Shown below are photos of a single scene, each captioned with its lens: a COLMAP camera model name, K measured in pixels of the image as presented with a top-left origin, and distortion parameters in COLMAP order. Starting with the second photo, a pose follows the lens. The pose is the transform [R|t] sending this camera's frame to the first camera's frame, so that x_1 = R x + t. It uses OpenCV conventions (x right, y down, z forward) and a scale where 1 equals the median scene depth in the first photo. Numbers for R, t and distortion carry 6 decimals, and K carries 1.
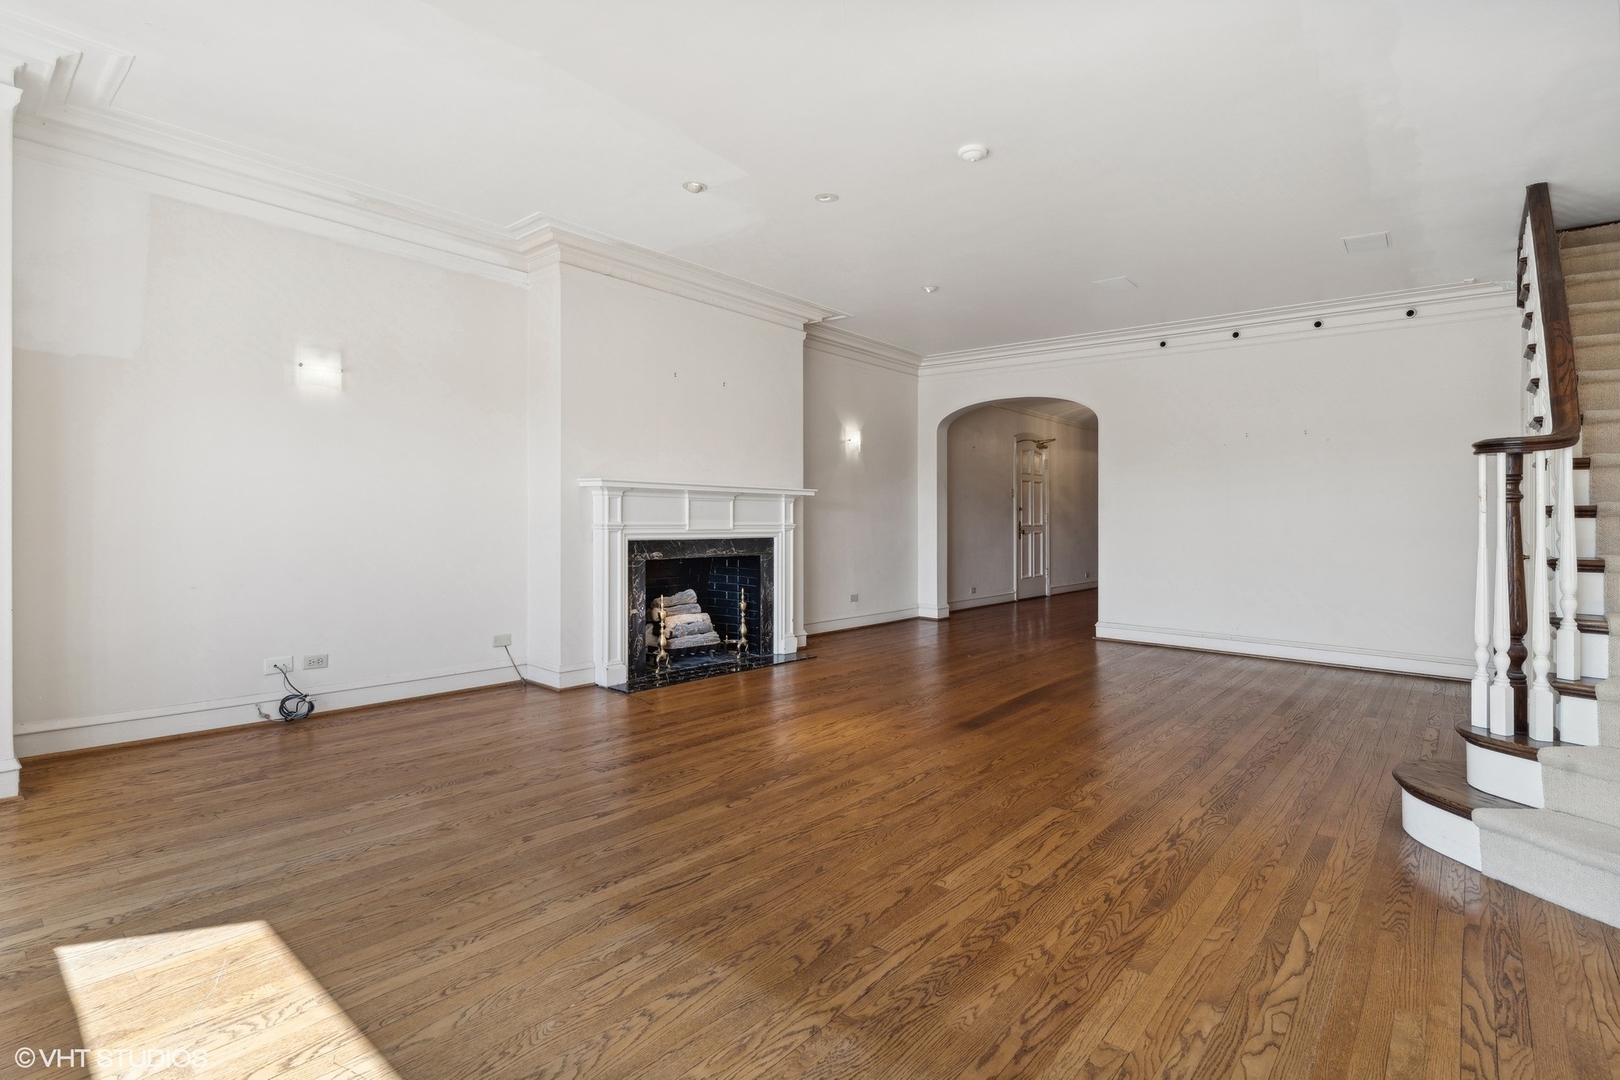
lens RADIAL K [[770.3, 0, 774.9], [0, 770.3, 507.7], [0, 0, 1]] dist [-0.002425, -0.000610]
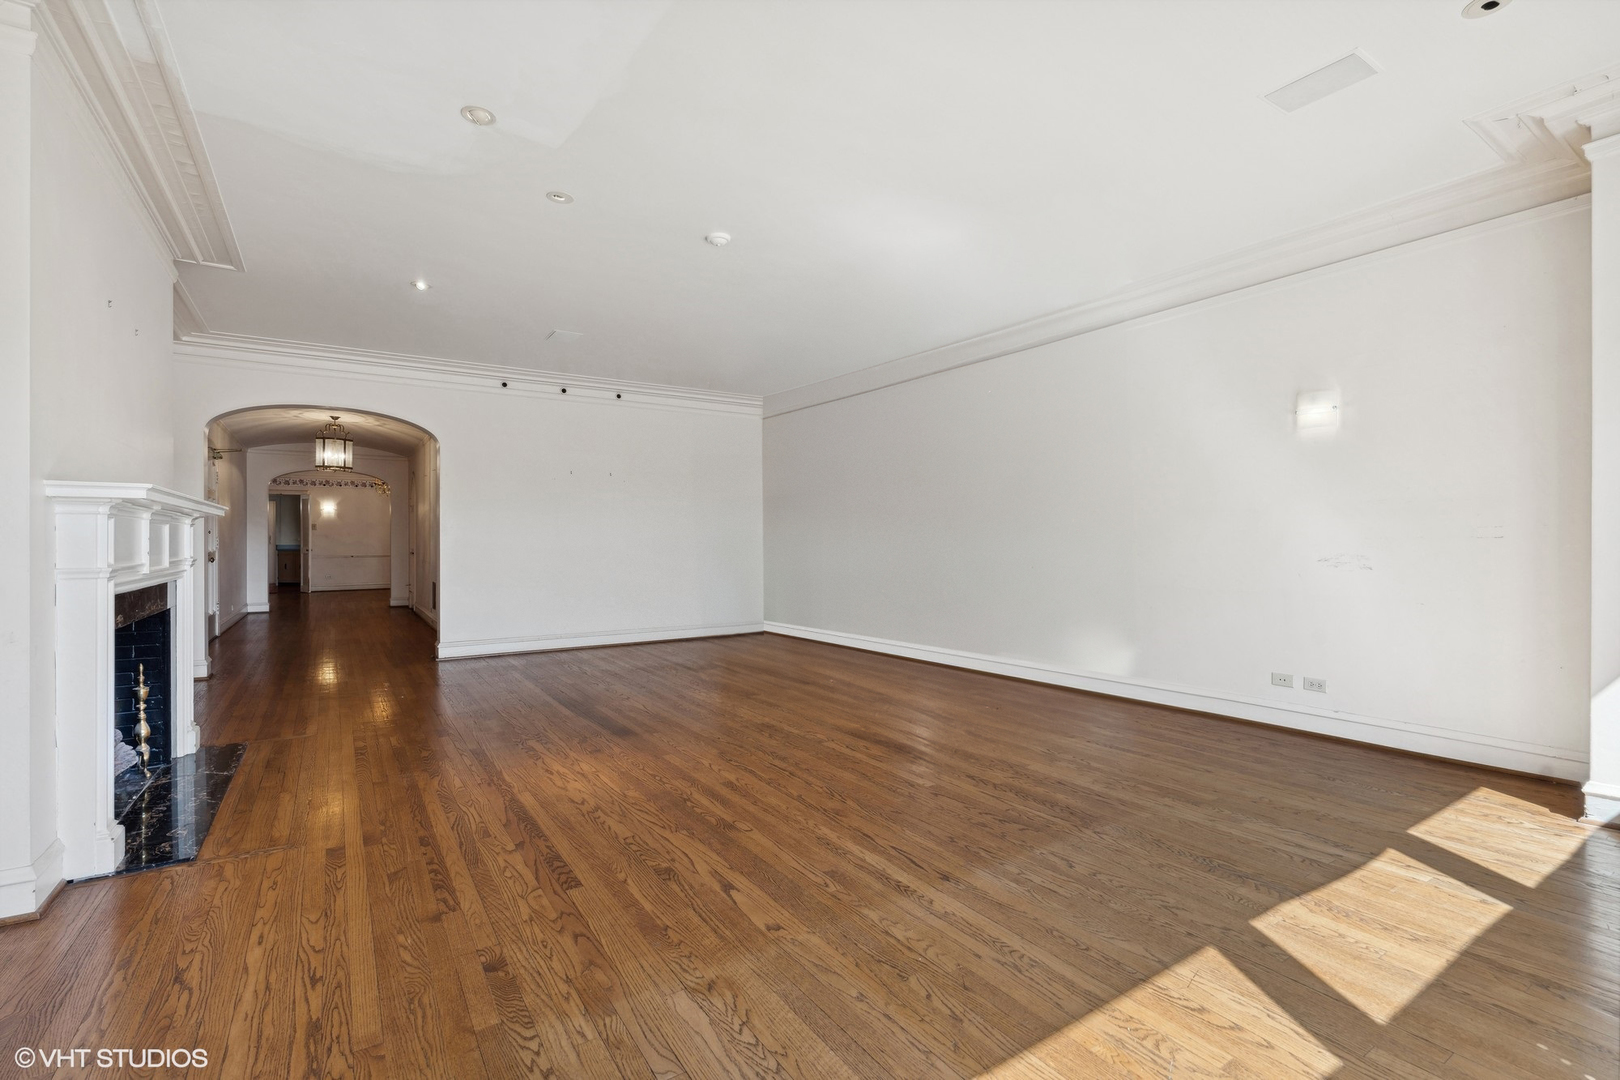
lens RADIAL K [[732.2, 0, 819.5], [0, 732.2, 540.4], [0, 0, 1]] dist [-0.004452, 0.000378]
pose [[0.258548, -0.016071, 0.965865, -0.988671], [-0.003518, 0.999839, 0.017578, -0.015721], [-0.965992, -0.007943, 0.258450, 0.673357]]
